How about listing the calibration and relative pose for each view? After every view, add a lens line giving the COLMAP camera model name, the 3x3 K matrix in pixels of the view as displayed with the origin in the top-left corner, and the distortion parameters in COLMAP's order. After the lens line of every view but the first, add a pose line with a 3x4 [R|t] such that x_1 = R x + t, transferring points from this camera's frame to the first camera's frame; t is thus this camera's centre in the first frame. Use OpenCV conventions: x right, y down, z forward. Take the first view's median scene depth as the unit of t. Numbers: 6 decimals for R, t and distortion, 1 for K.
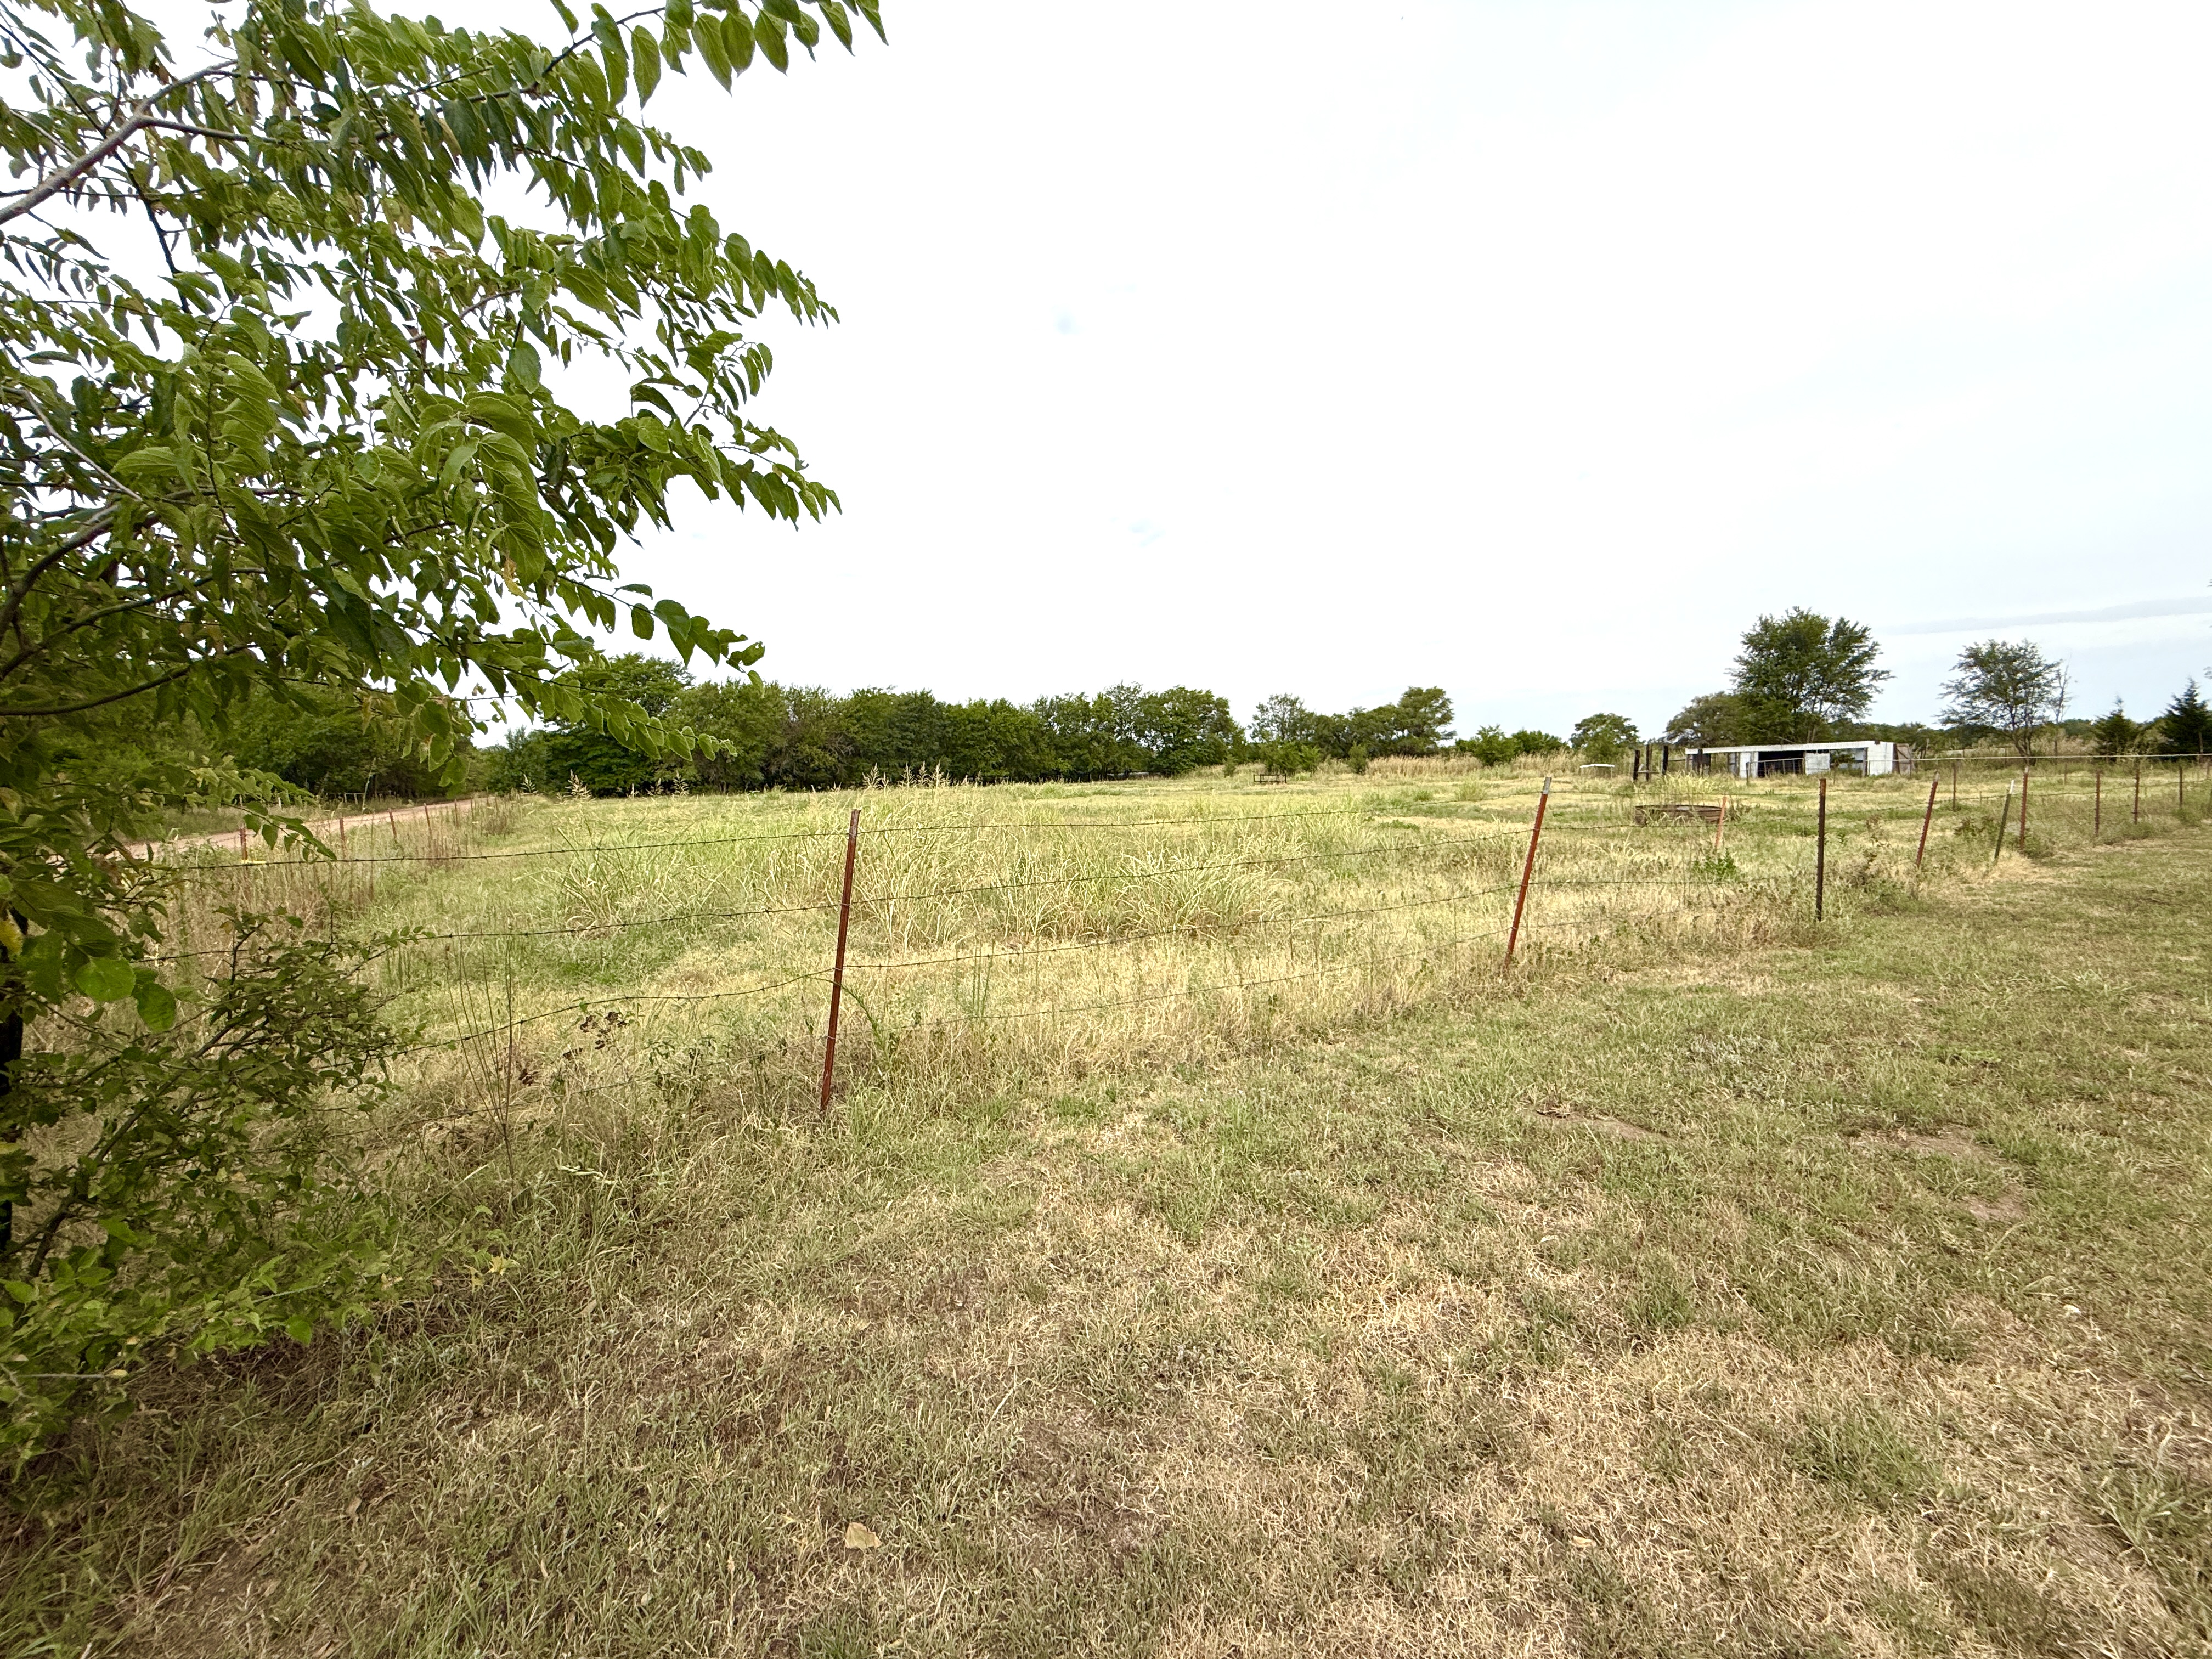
lens RADIAL K [[884.5, 0, 1111.2], [0, 884.5, 827.3], [0, 0, 1]] dist [-0.001589, -0.000057]
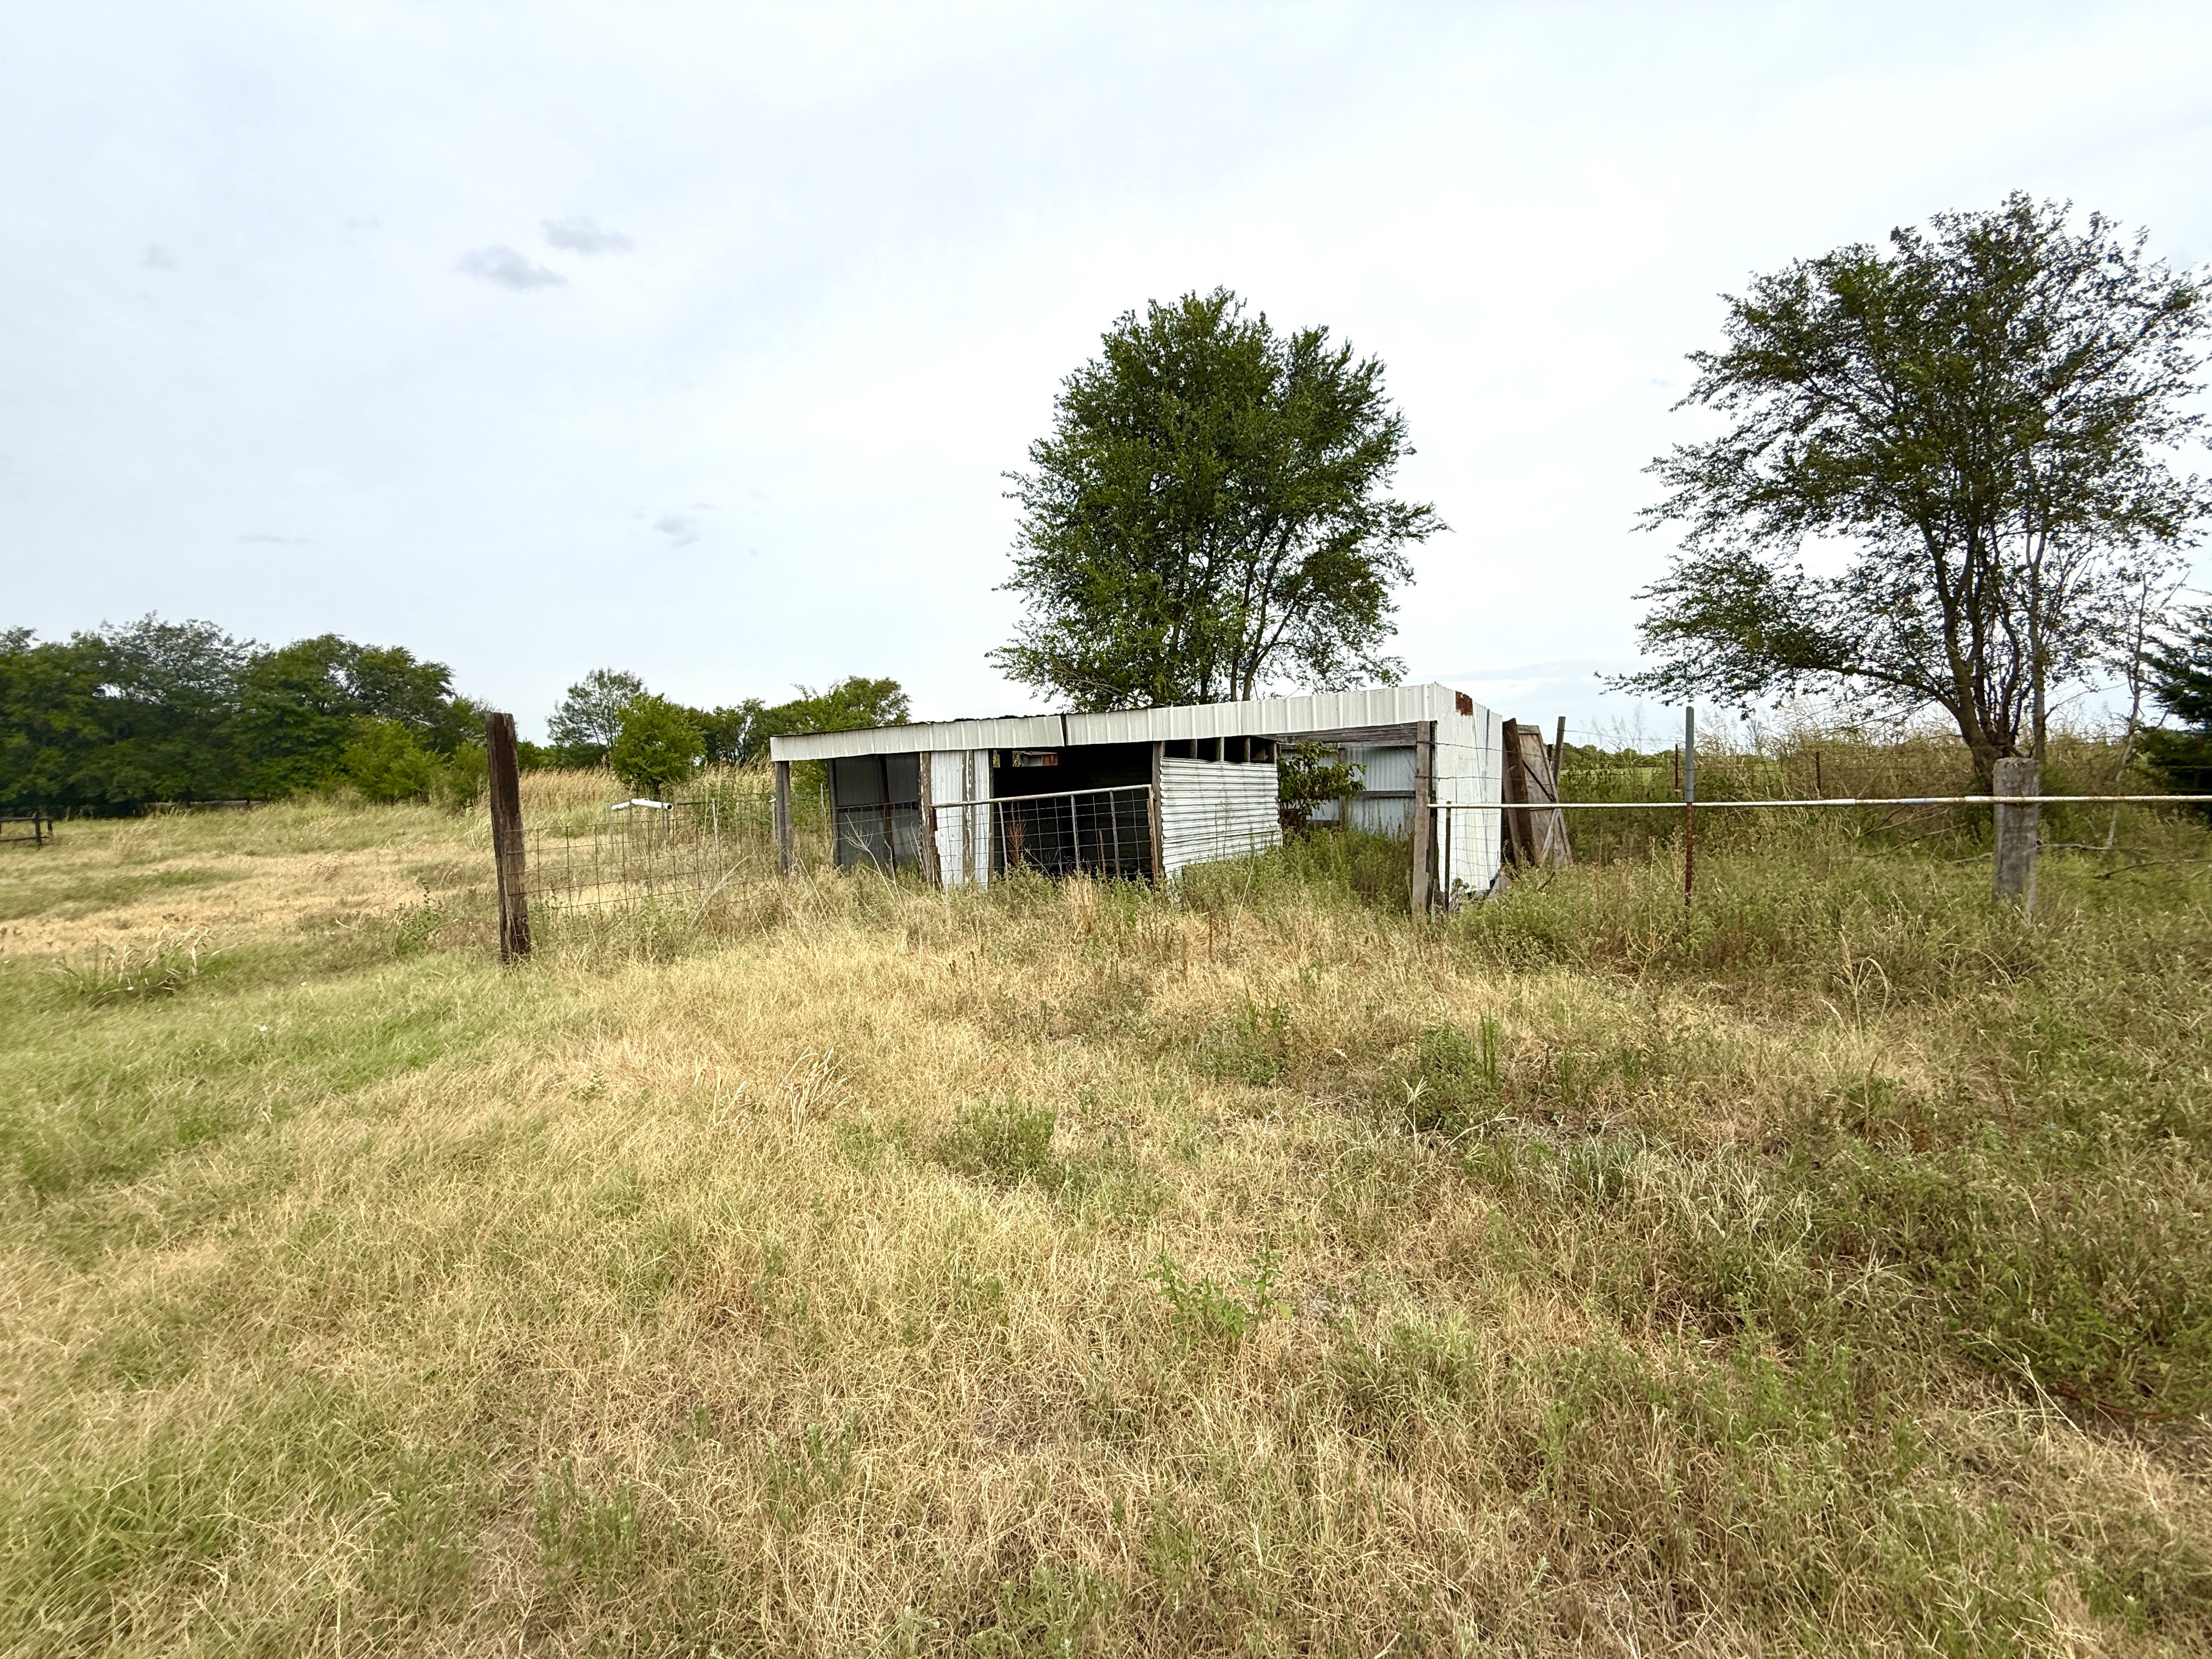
lens RADIAL K [[884.5, 0, 1101.3], [0, 884.5, 831.3], [0, 0, 1]] dist [-0.001589, -0.000057]
pose [[0.910683, -0.014595, 0.412848, 0.446473], [0.021325, 0.999704, -0.011699, -0.042070], [-0.412556, 0.019458, 0.910725, 0.531747]]
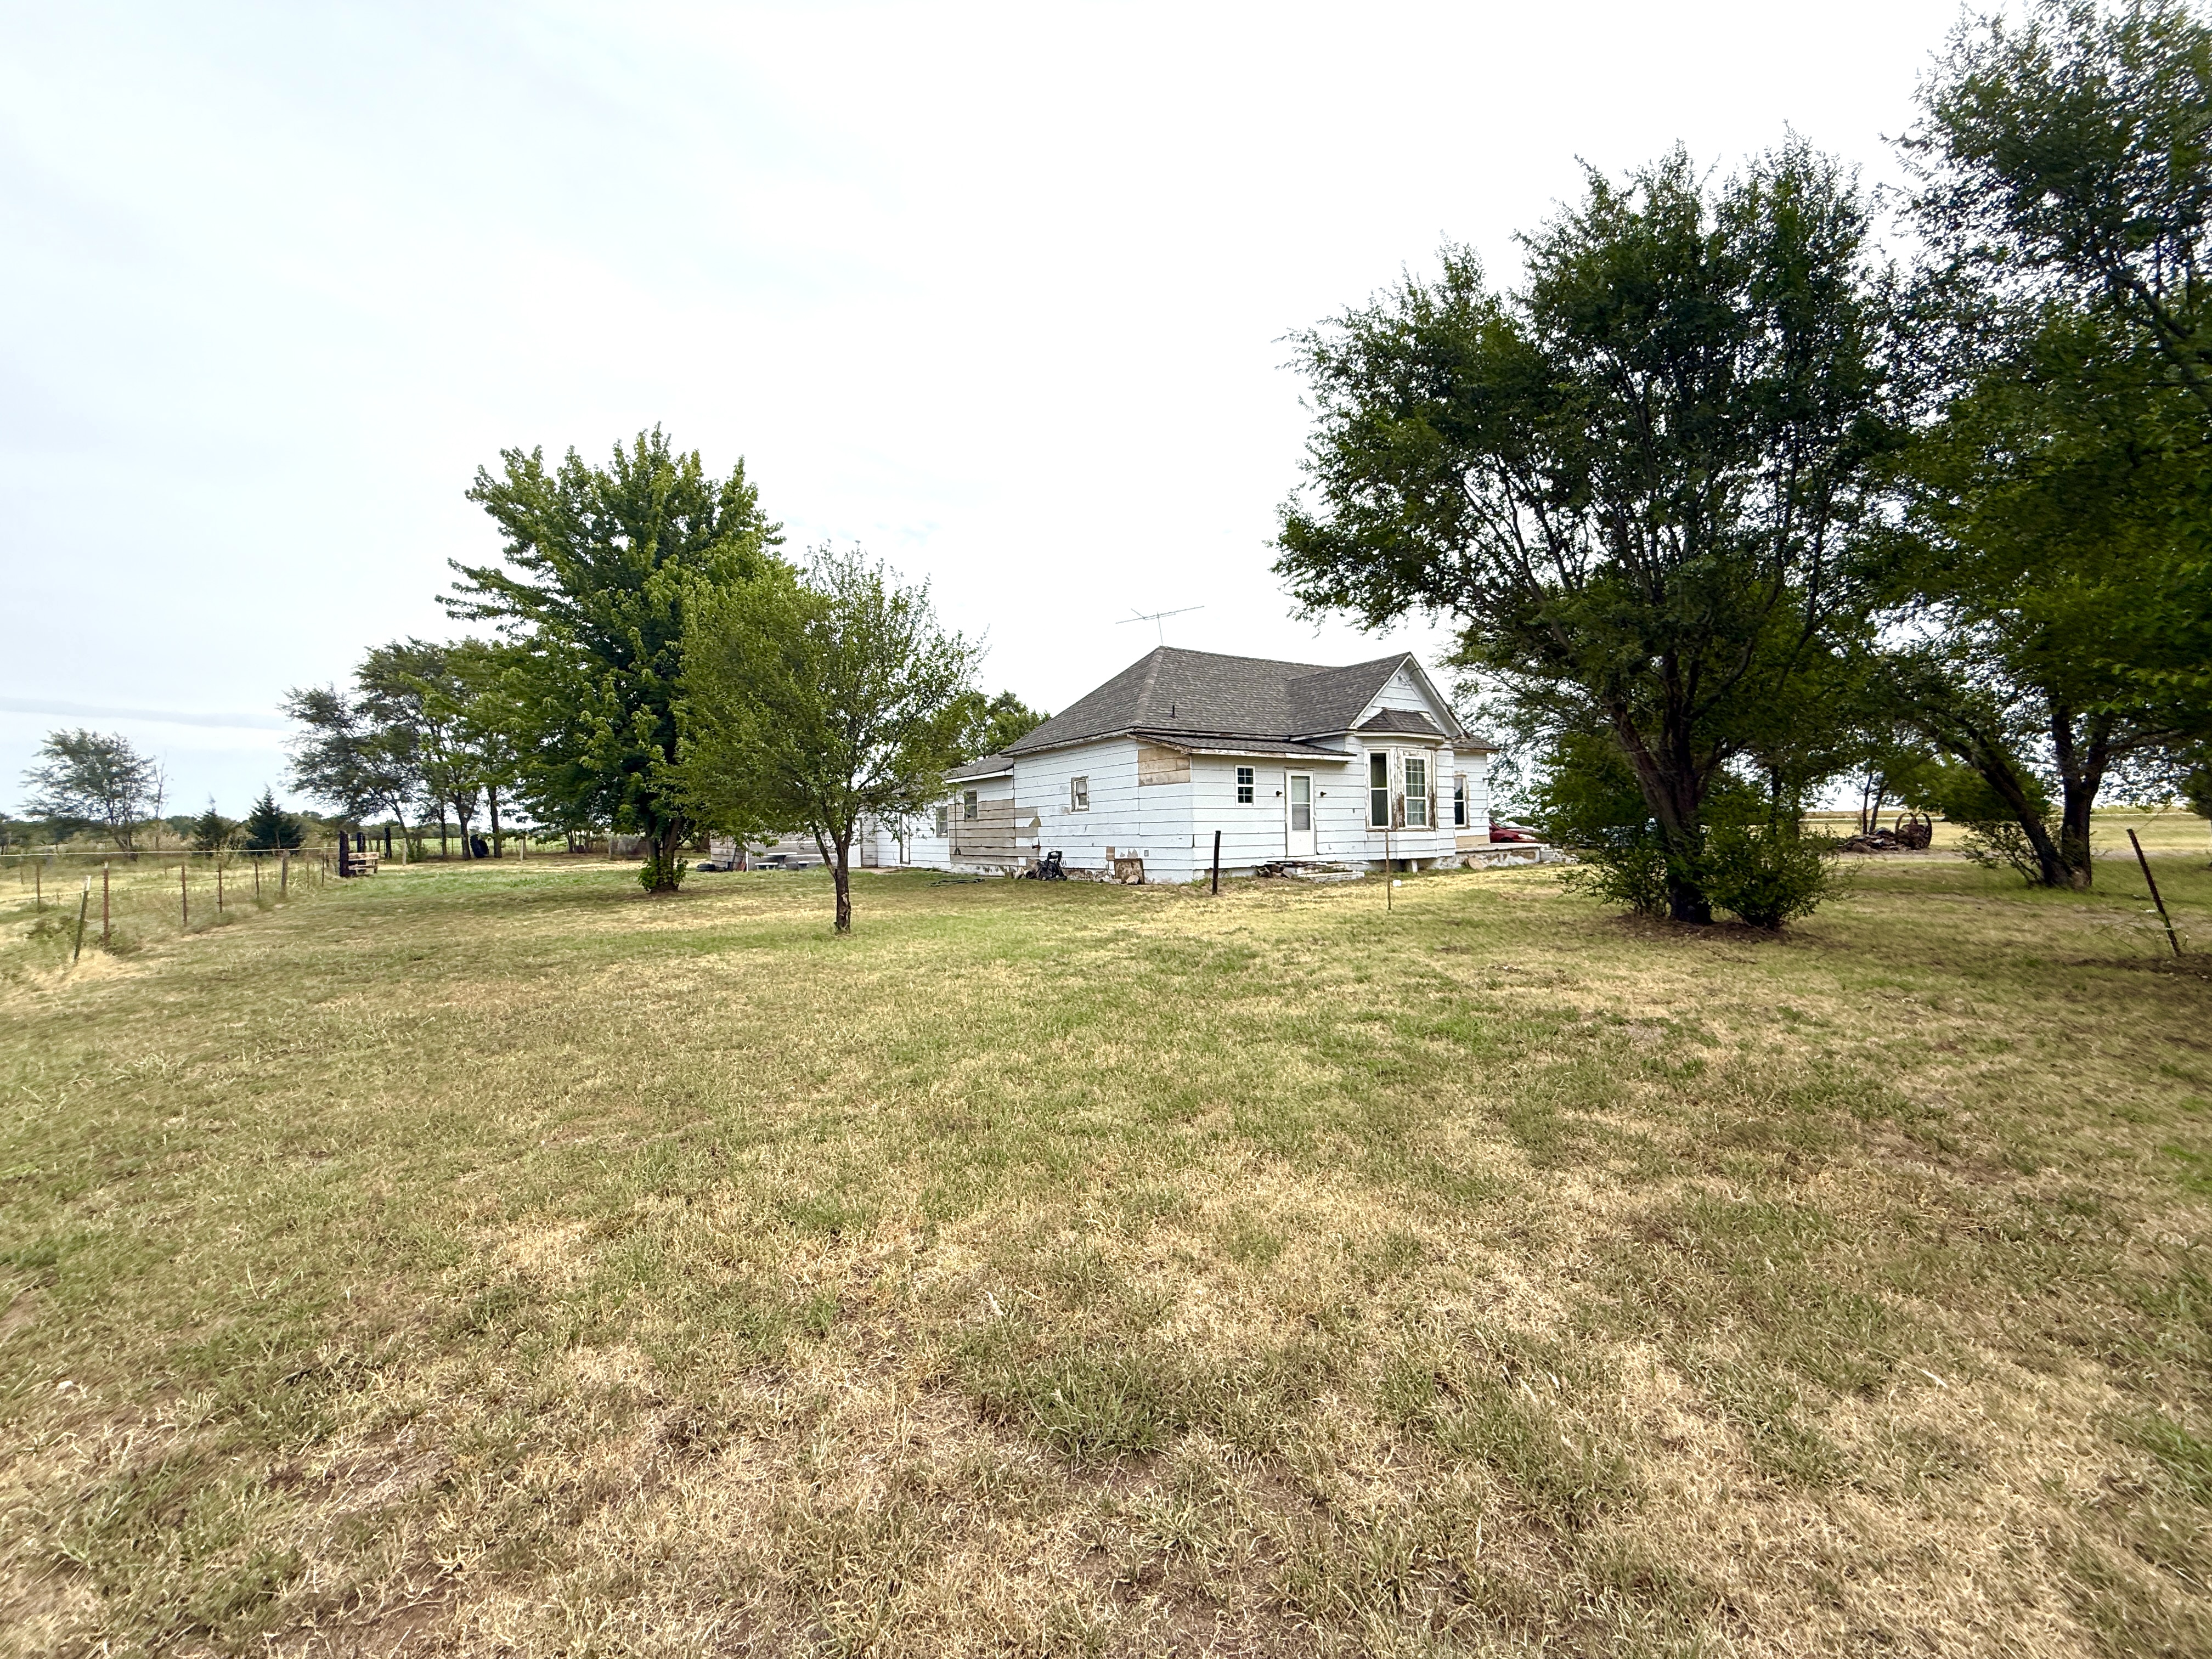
lens RADIAL K [[884.5, 0, 1103.1], [0, 884.5, 836.8], [0, 0, 1]] dist [-0.001589, -0.000057]
pose [[-0.055576, 0.015385, 0.998336, -0.002428], [0.081587, 0.996608, -0.010817, 0.002360], [-0.995116, 0.080850, -0.056643, -0.027777]]
